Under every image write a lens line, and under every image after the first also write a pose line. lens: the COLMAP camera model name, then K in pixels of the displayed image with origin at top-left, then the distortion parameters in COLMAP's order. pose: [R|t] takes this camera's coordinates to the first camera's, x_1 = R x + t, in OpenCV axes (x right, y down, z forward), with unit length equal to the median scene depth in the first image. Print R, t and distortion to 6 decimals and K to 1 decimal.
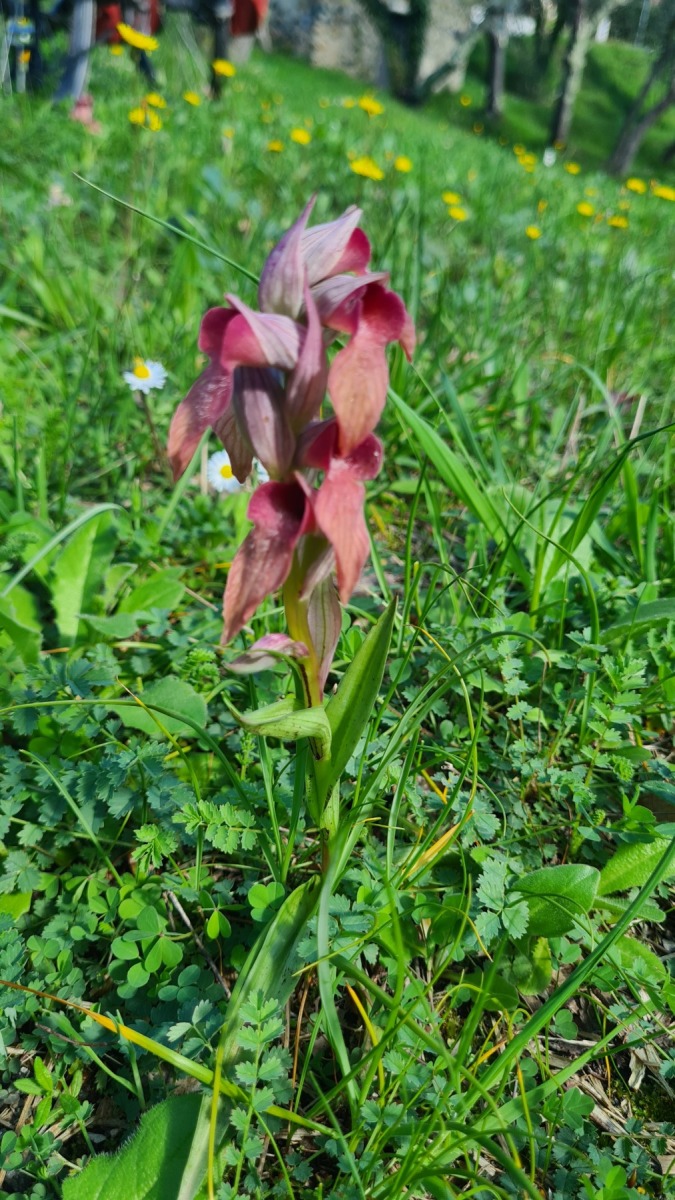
lens RADIAL K [[978.6, 0, 337.5], [0, 978.6, 600.0], [0, 0, 1]] dist [-0.005182, -0.012106]
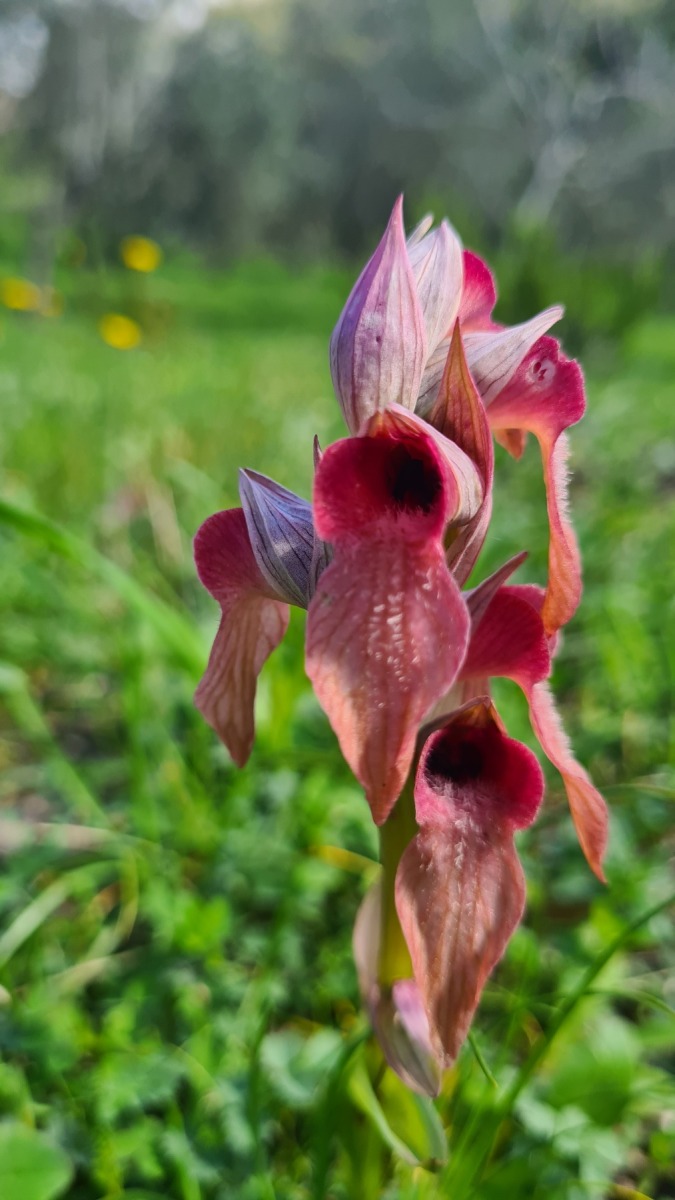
lens RADIAL K [[998.3, 0, 336.6], [0, 998.3, 614.6], [0, 0, 1]] dist [-0.069281, 0.089391]
pose [[0.754828, -0.339899, 0.560984, -0.225943], [0.396820, 0.917631, 0.022053, -0.125978], [-0.522272, 0.205964, 0.827533, 0.336966]]
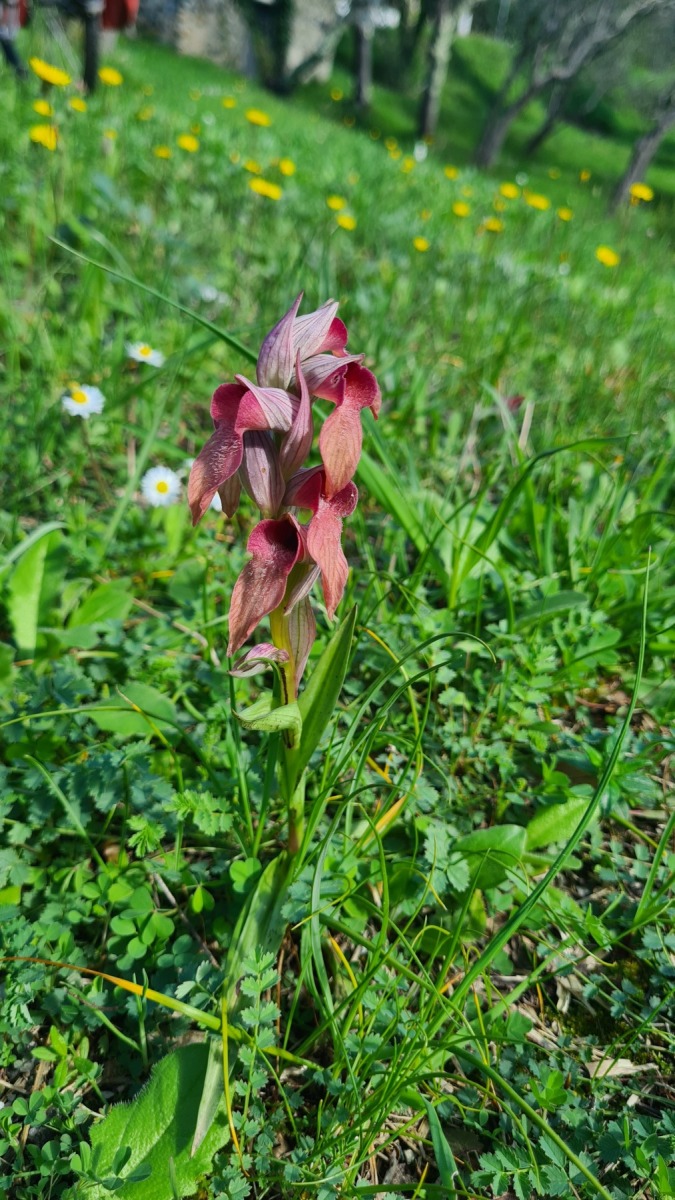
lens RADIAL K [[978.6, 0, 337.5], [0, 978.6, 600.0], [0, 0, 1]] dist [-0.005182, -0.012106]
pose [[0.992629, -0.042682, 0.113426, -0.073100], [0.041560, 0.999061, 0.012238, -0.019957], [-0.113842, -0.007434, 0.993471, -0.128544]]
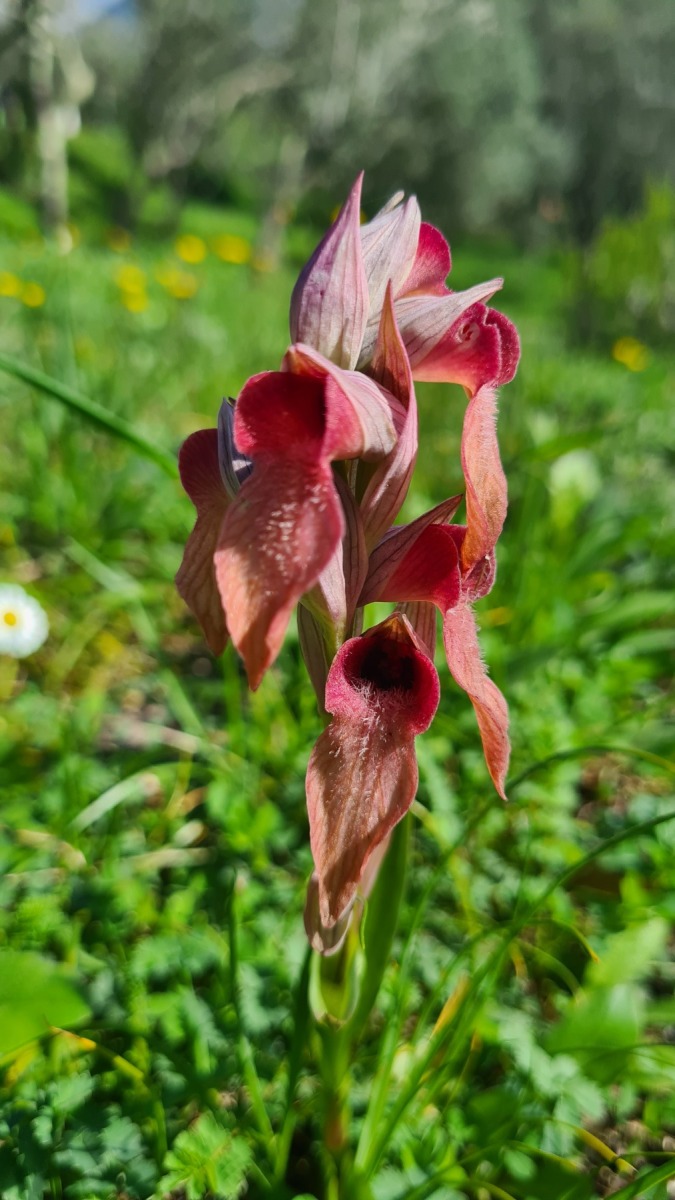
lens RADIAL K [[978.6, 0, 337.5], [0, 978.6, 600.0], [0, 0, 1]] dist [-0.005182, -0.012106]
pose [[0.882216, -0.239446, 0.405414, -0.186367], [0.271989, 0.962009, -0.023690, -0.078994], [-0.384339, 0.131168, 0.913826, 0.260167]]
